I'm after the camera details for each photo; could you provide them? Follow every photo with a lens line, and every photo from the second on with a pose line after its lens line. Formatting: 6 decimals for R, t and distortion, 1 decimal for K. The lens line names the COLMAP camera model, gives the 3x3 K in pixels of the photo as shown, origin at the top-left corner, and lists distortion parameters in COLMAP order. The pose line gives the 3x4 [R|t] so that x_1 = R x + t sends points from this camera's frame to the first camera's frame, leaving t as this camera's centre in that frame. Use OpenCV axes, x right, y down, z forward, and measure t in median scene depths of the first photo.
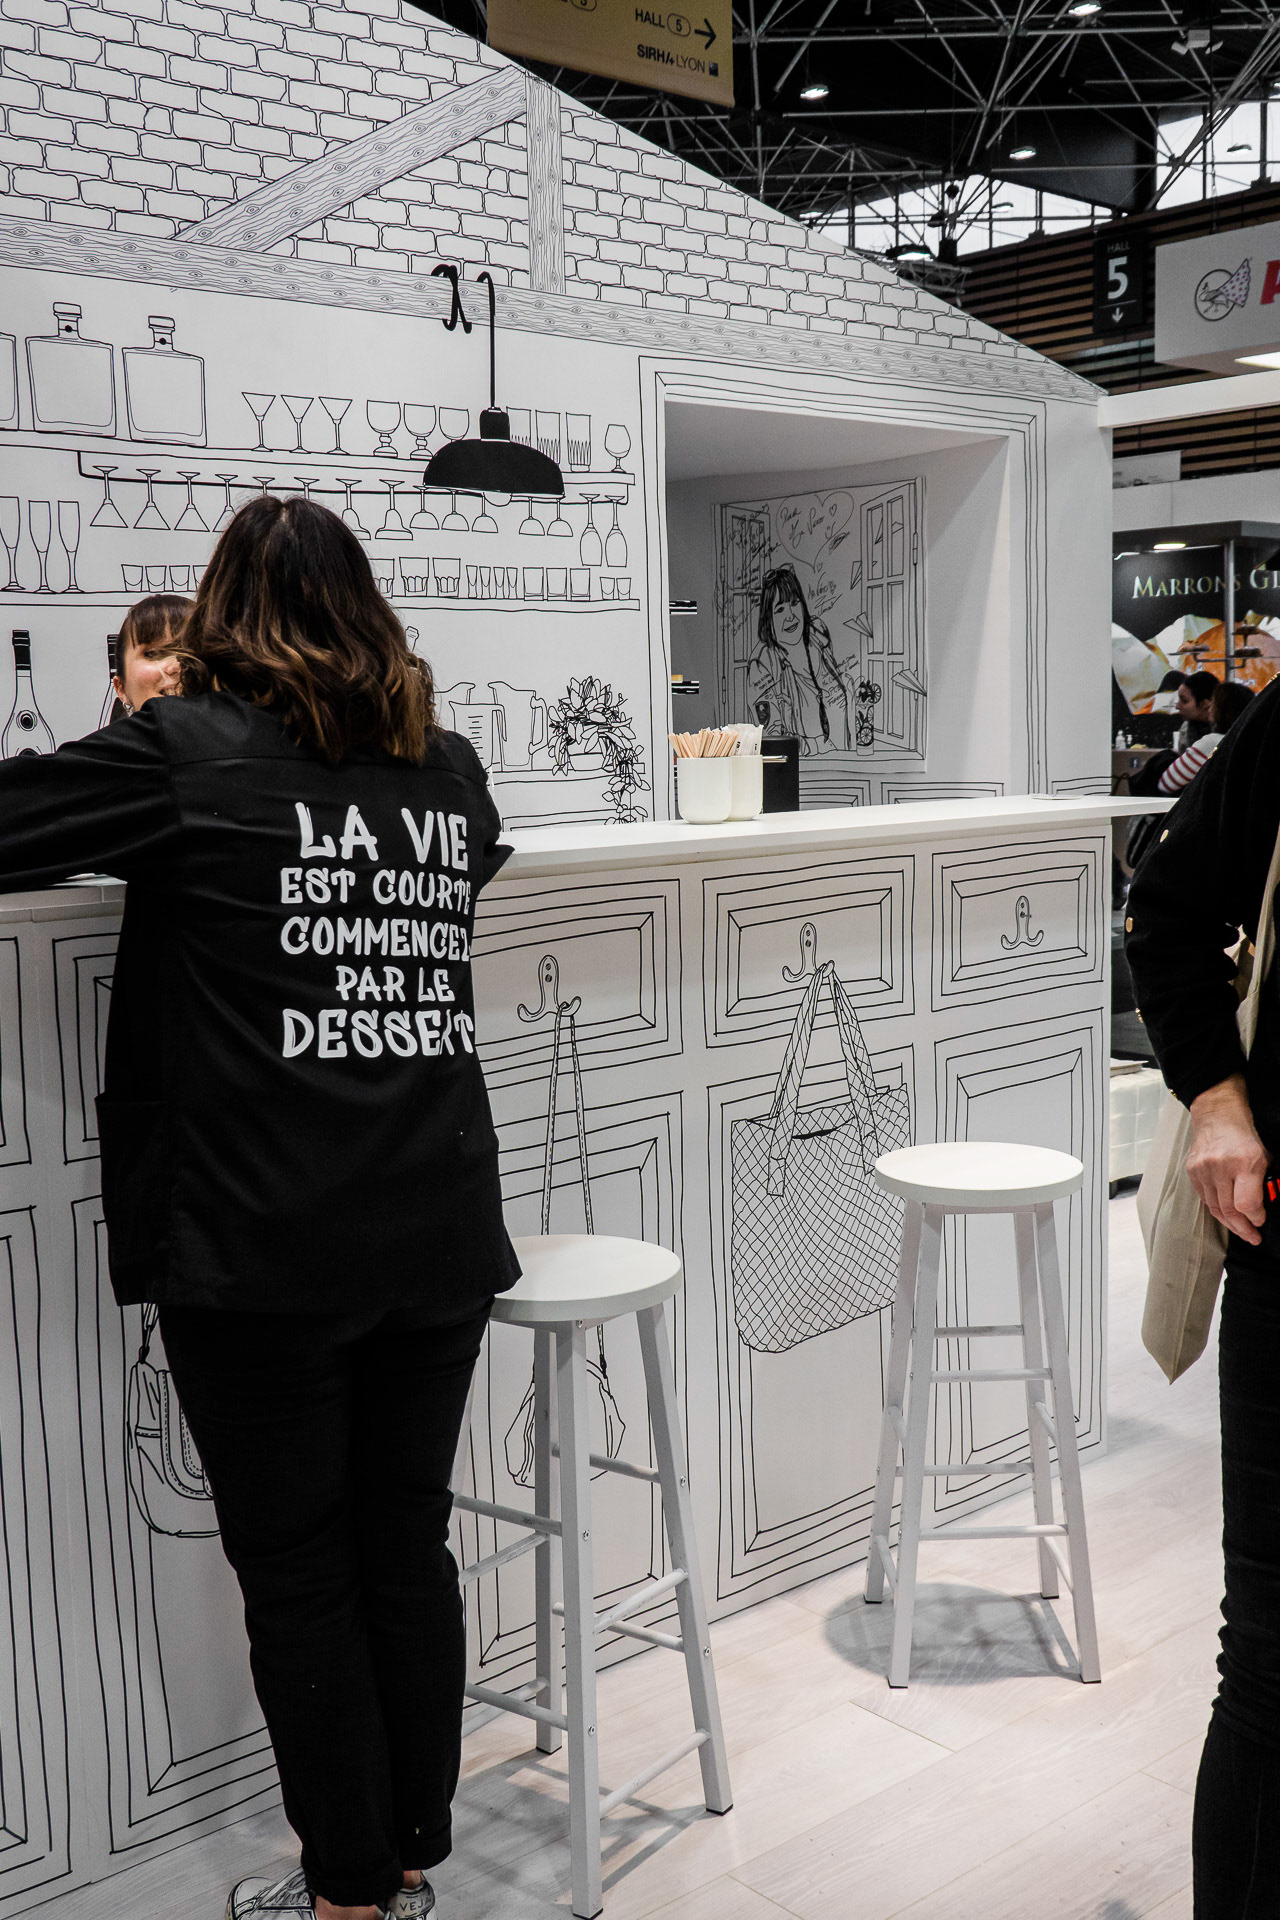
lens RADIAL K [[1972.8, 0, 570.2], [0, 1972.8, 957.7], [0, 0, 1]] dist [0.014910, 0.007268]
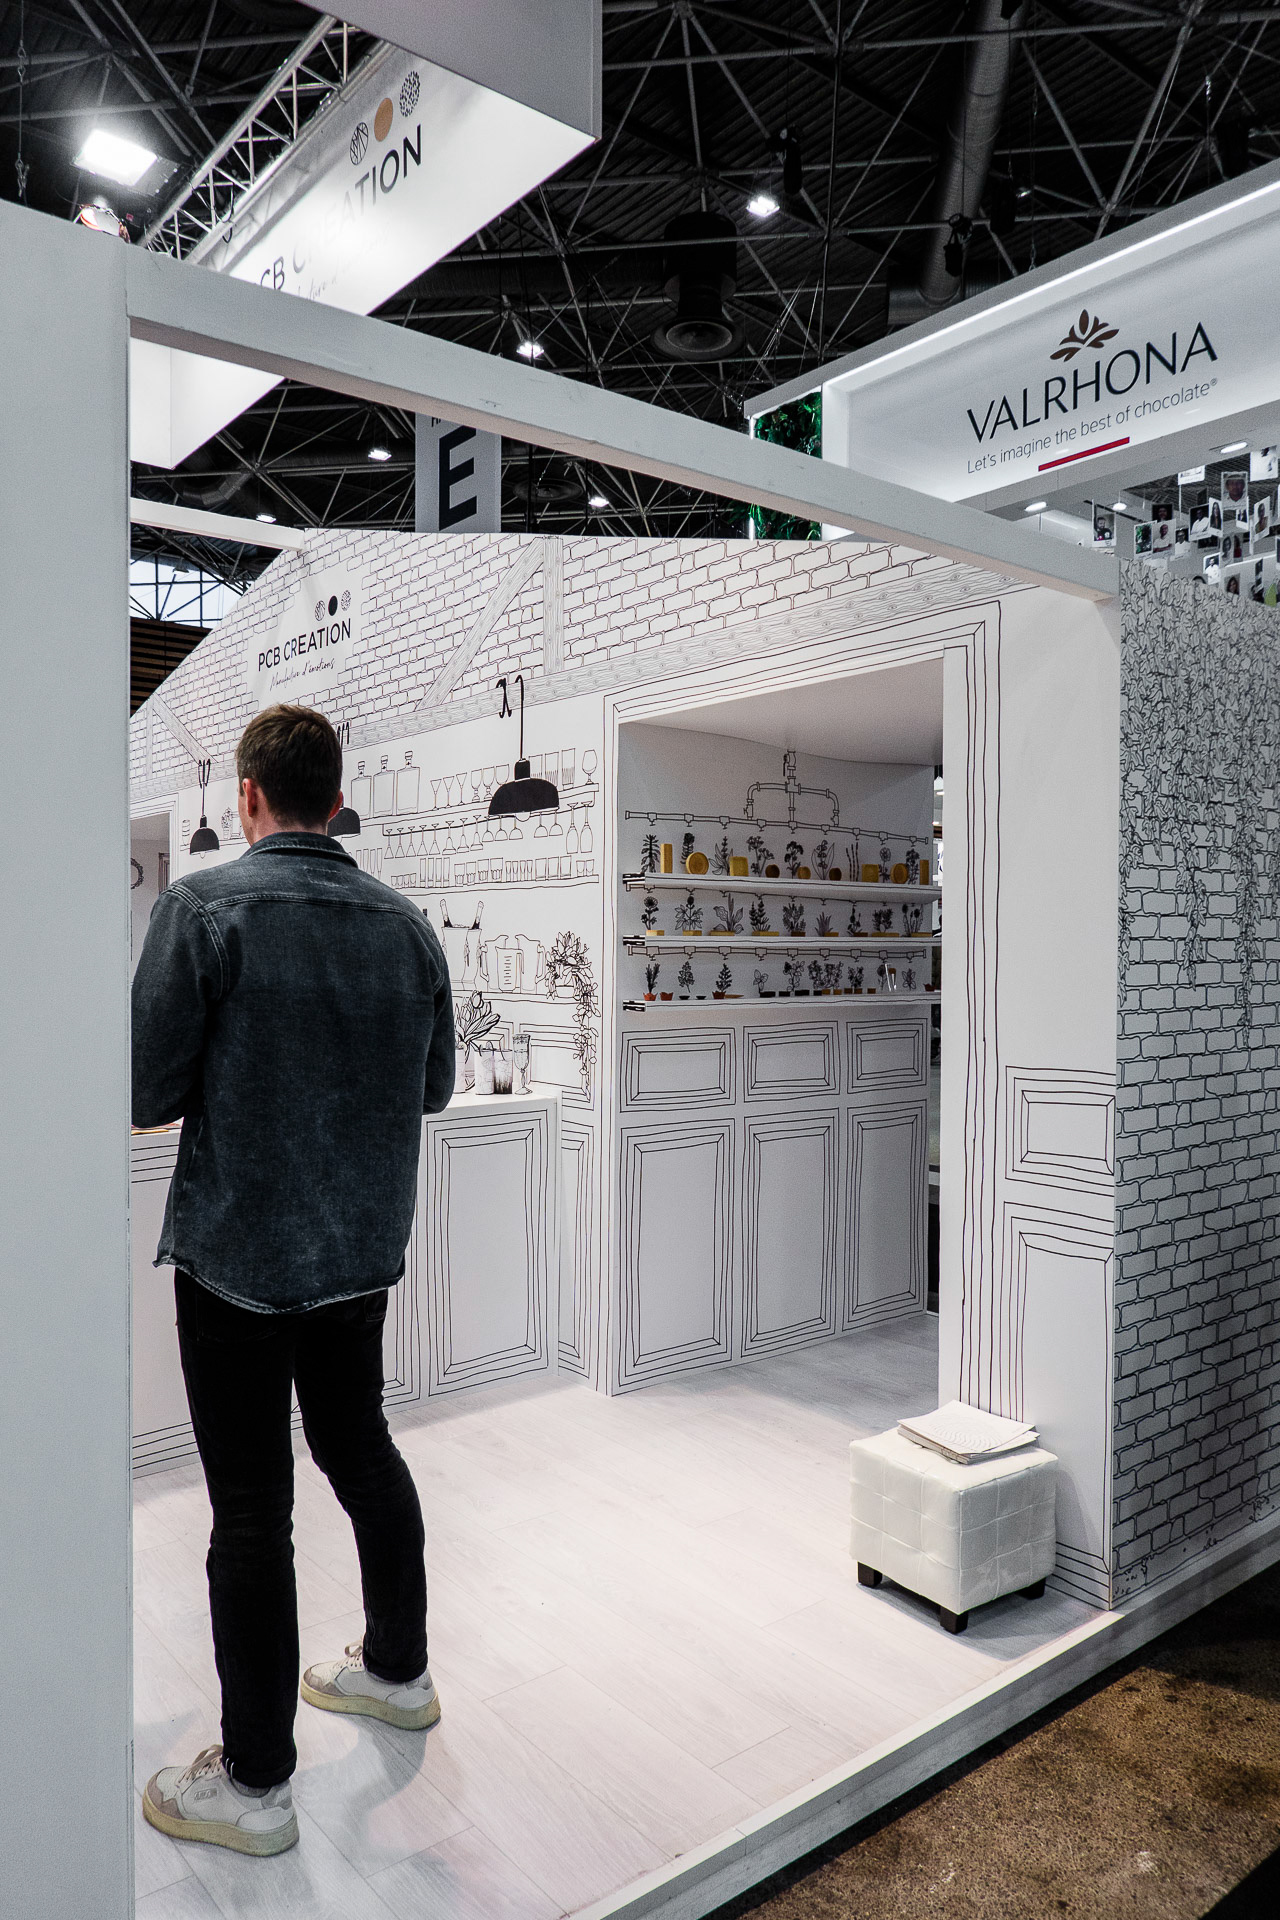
lens RADIAL K [[1315.4, 0, 642.2], [0, 1315.4, 992.6], [0, 0, 1]] dist [-0.005369, 0.051786]
pose [[0.007756, 0.059191, -0.998217, 1.004499], [-0.131909, 0.989584, 0.057655, -0.170108], [0.991232, 0.131226, 0.015483, 1.106033]]
